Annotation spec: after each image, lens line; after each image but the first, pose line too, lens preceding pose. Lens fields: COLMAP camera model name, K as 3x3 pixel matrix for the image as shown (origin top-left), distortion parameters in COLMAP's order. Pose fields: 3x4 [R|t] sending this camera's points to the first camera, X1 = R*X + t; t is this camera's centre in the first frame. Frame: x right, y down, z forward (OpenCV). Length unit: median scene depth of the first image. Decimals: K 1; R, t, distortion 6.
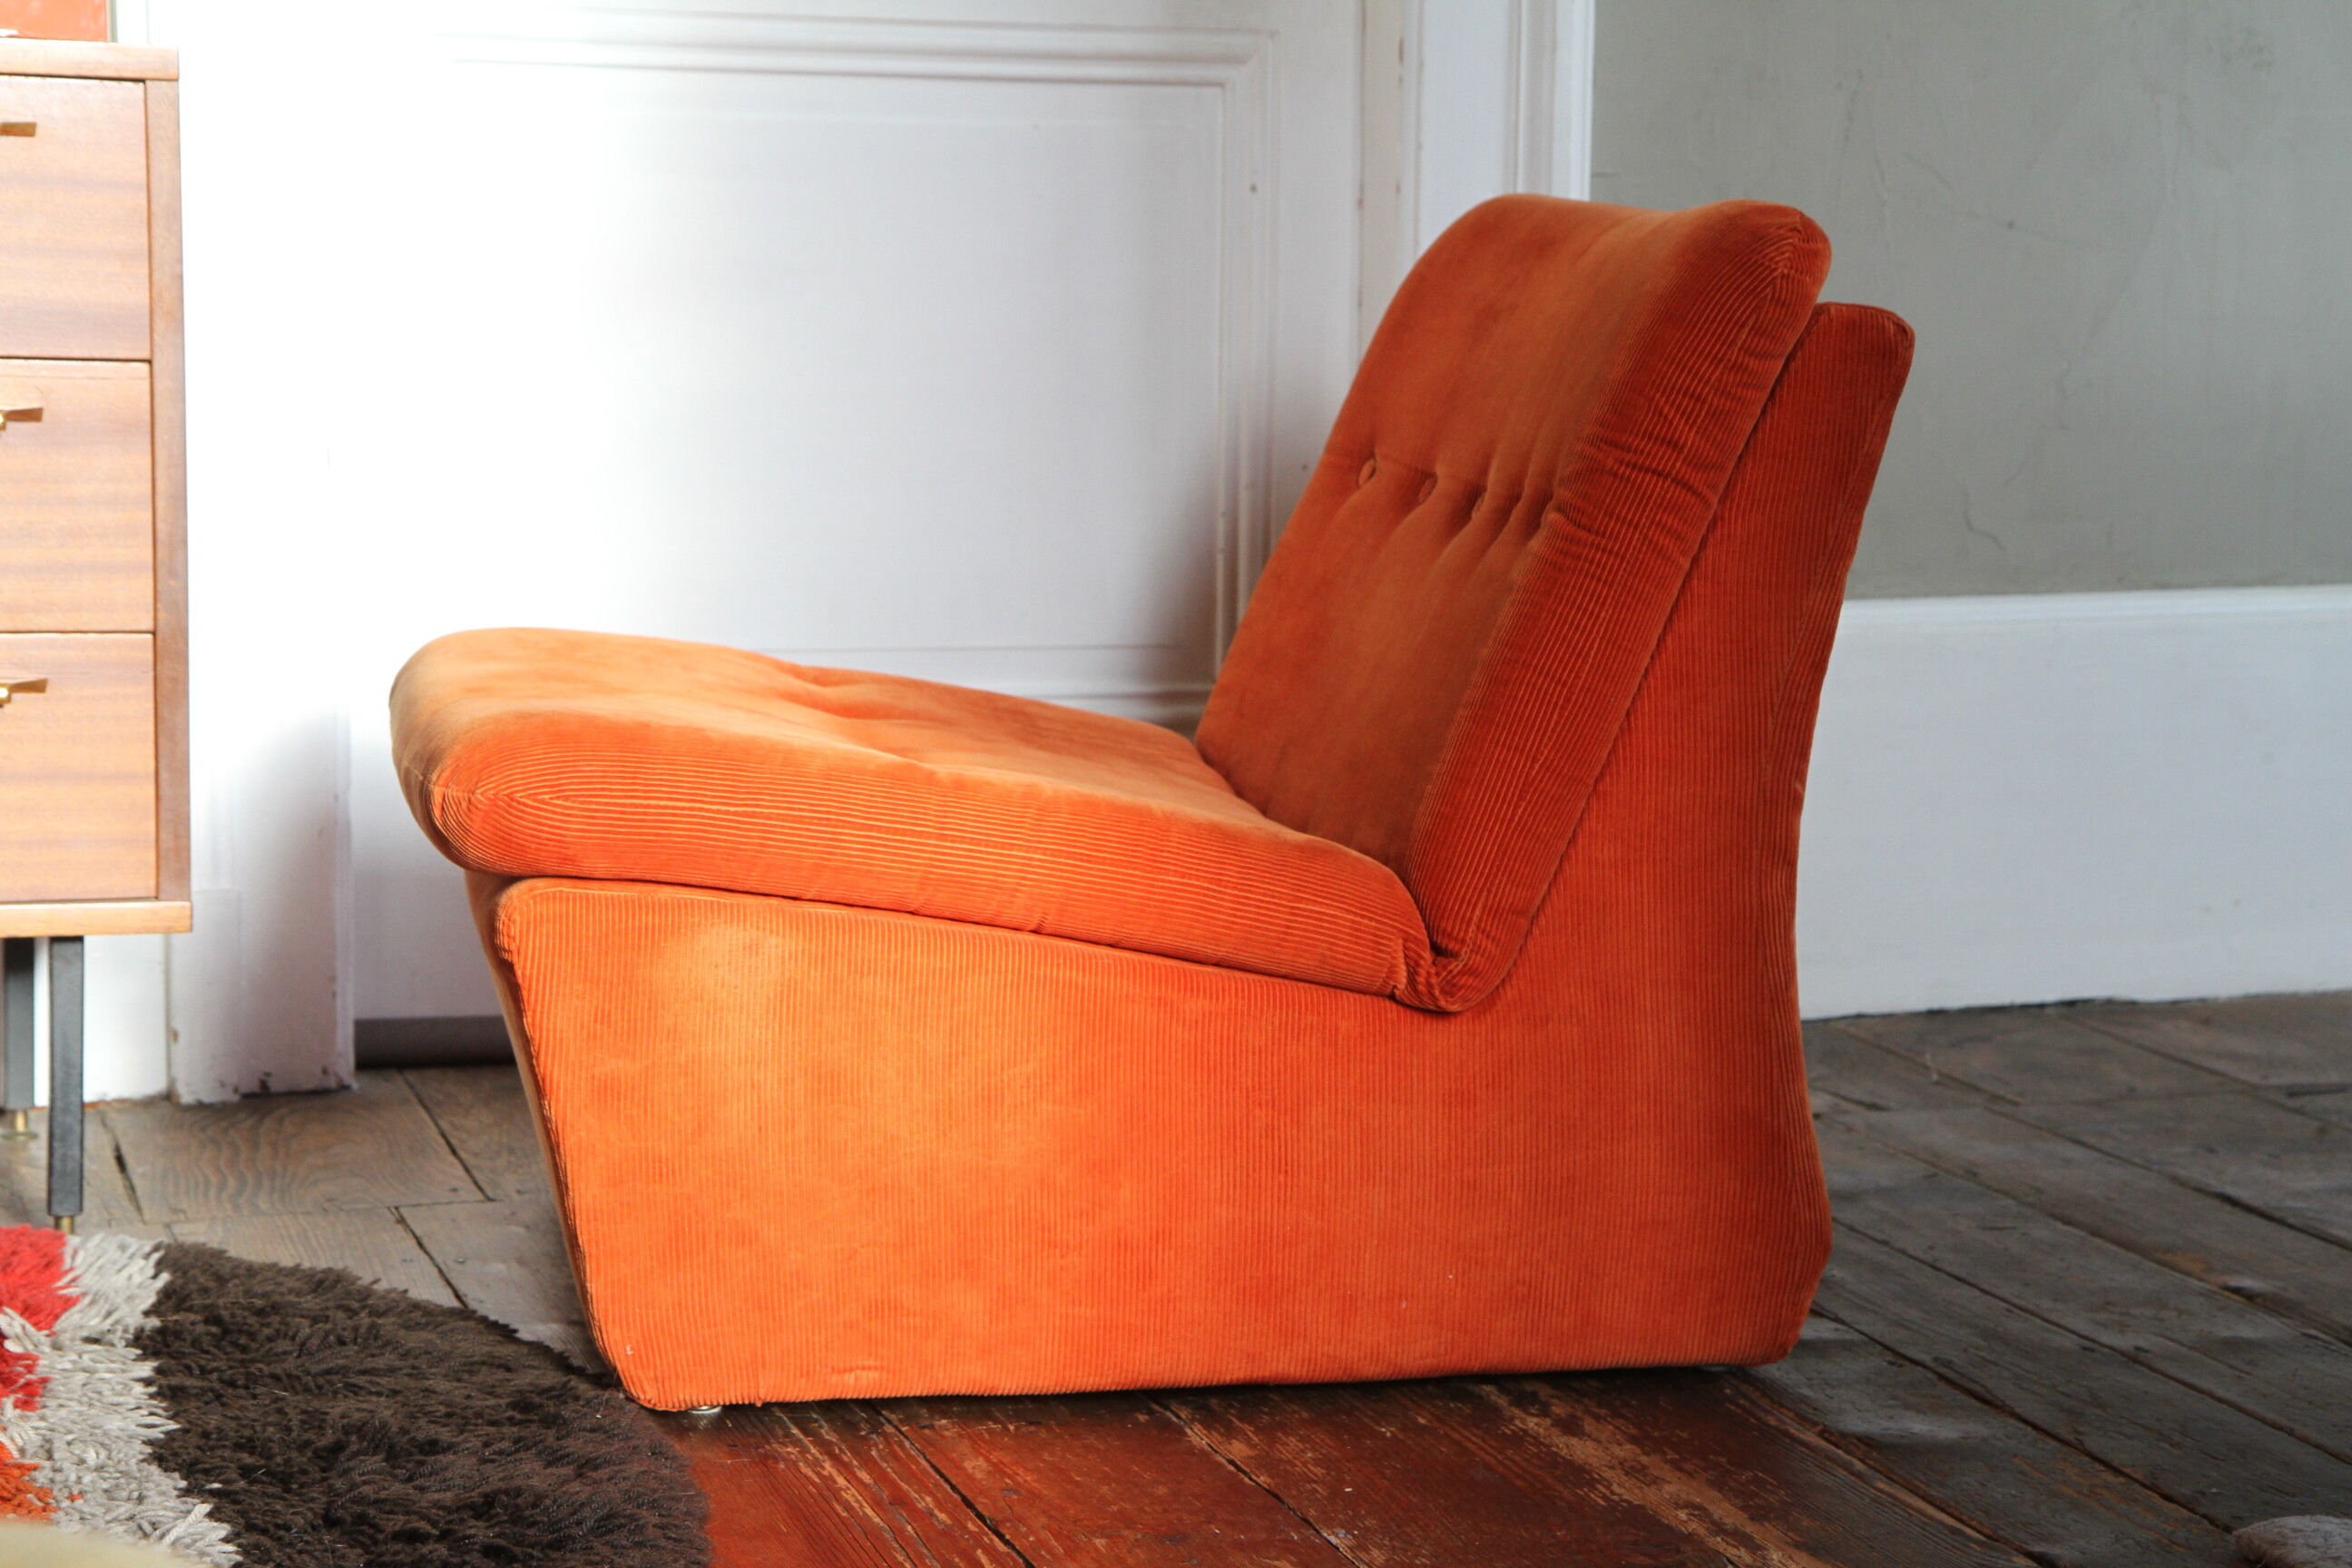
lens RADIAL K [[4386.6, 0, 1178.7], [0, 4386.6, 793.7], [0, 0, 1]] dist [0.224744, 0.000000]
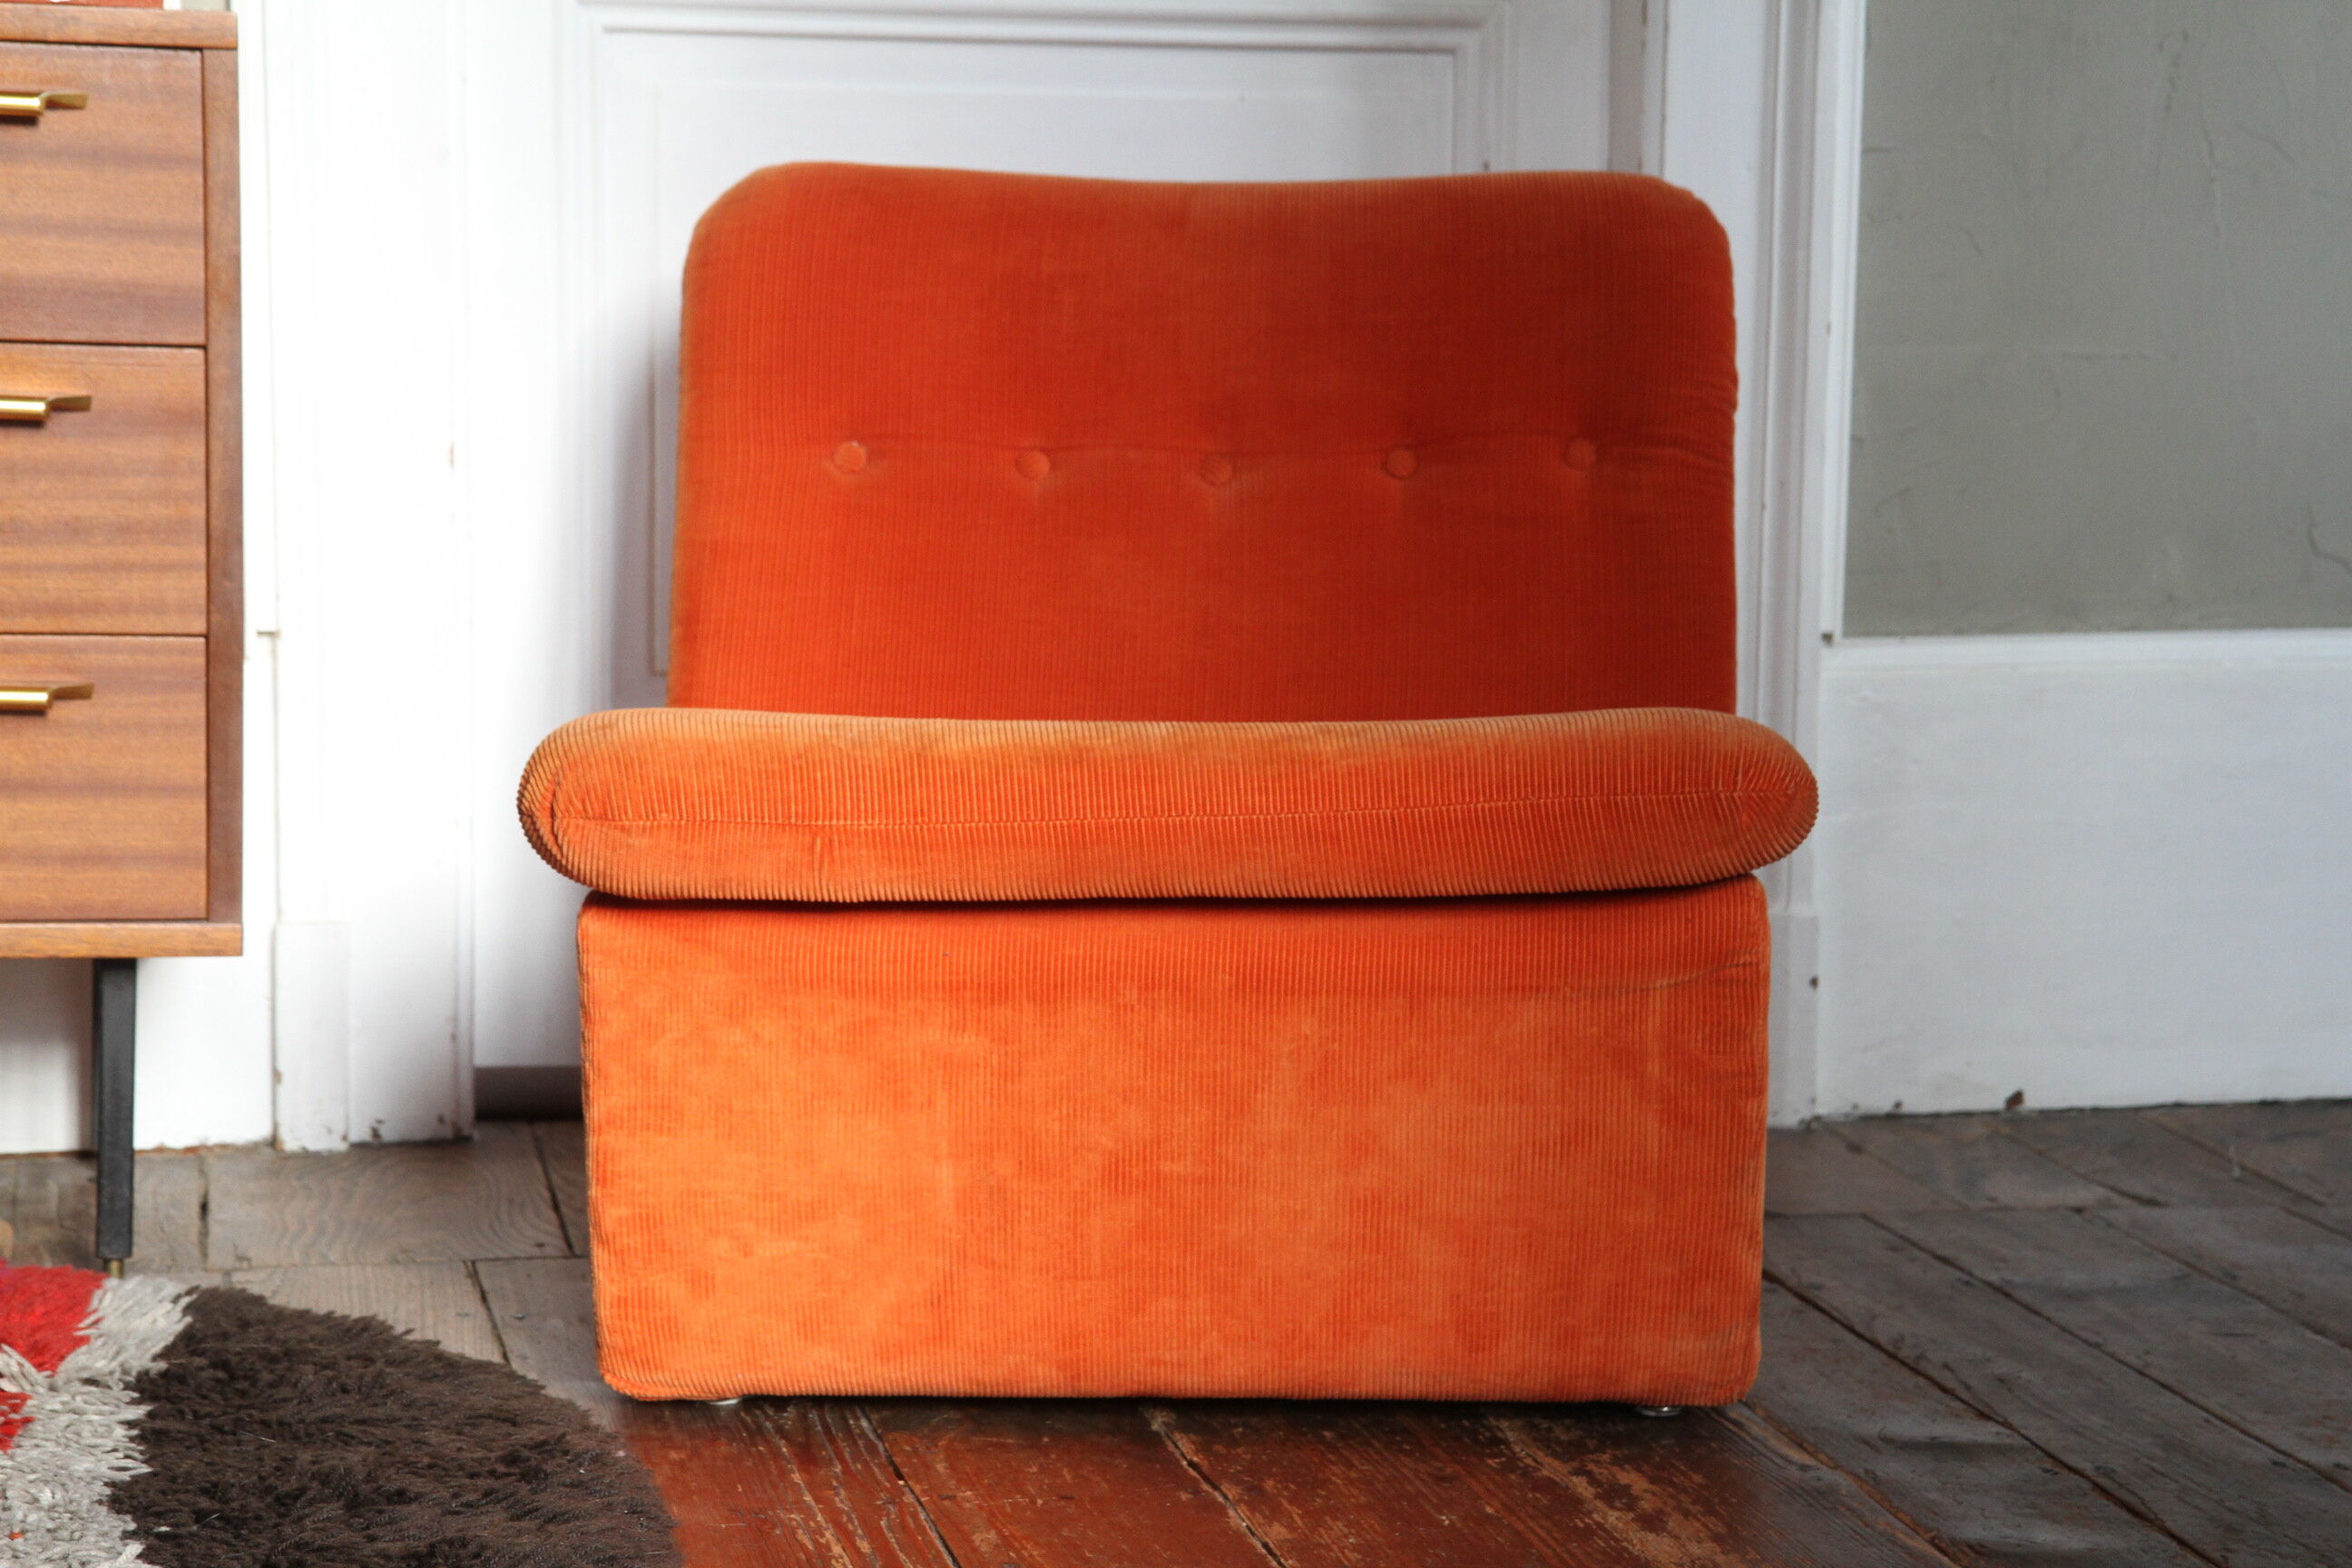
lens RADIAL K [[5091.7, 0, 1175.2], [0, 5091.7, 789.4], [0, 0, 1]] dist [0.316191, 0.000000]
pose [[0.992870, 0.015150, -0.118235, 0.105451], [-0.017243, 0.999712, -0.016701, 0.011241], [0.117948, 0.018621, 0.992845, -0.058465]]
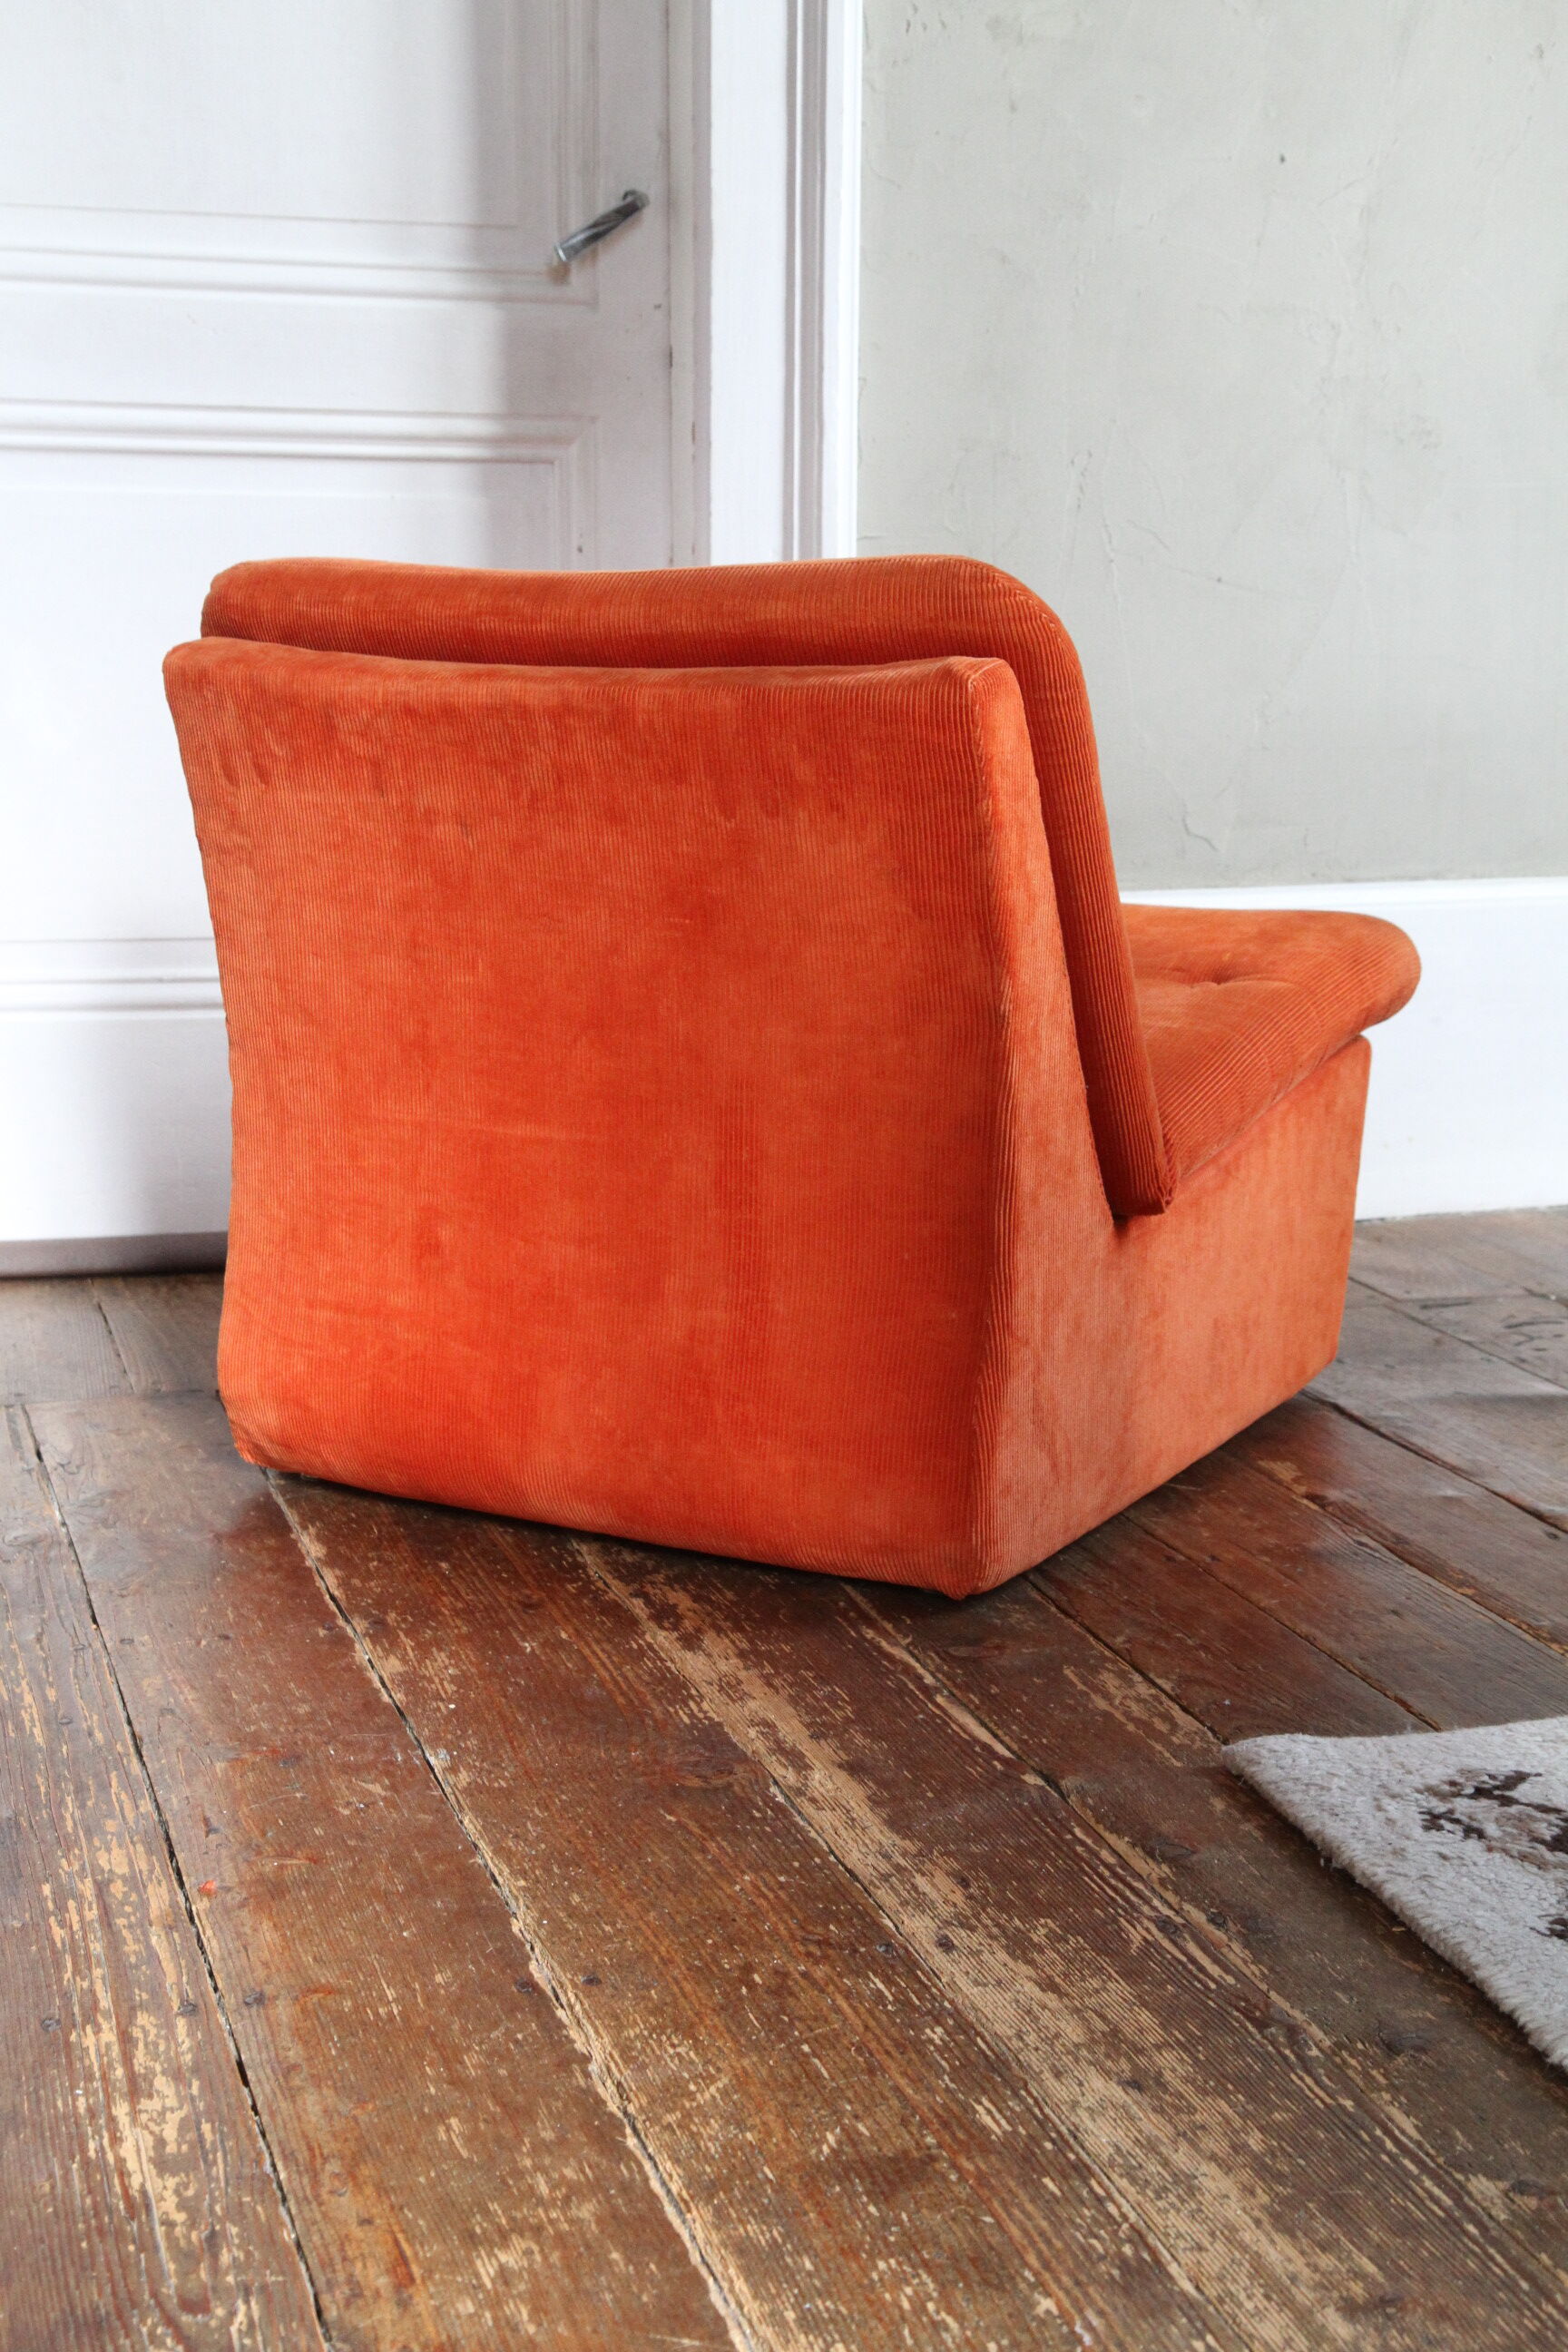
lens RADIAL K [[3210.3, 0, 768.1], [0, 3210.3, 1172.9], [0, 0, 1]] dist [0.103039, 0.000000]
pose [[0.999636, 0.000845, -0.026960, 0.121461], [0.000708, 0.998343, 0.057539, -0.024870], [0.026964, -0.057537, 0.997979, 0.156616]]
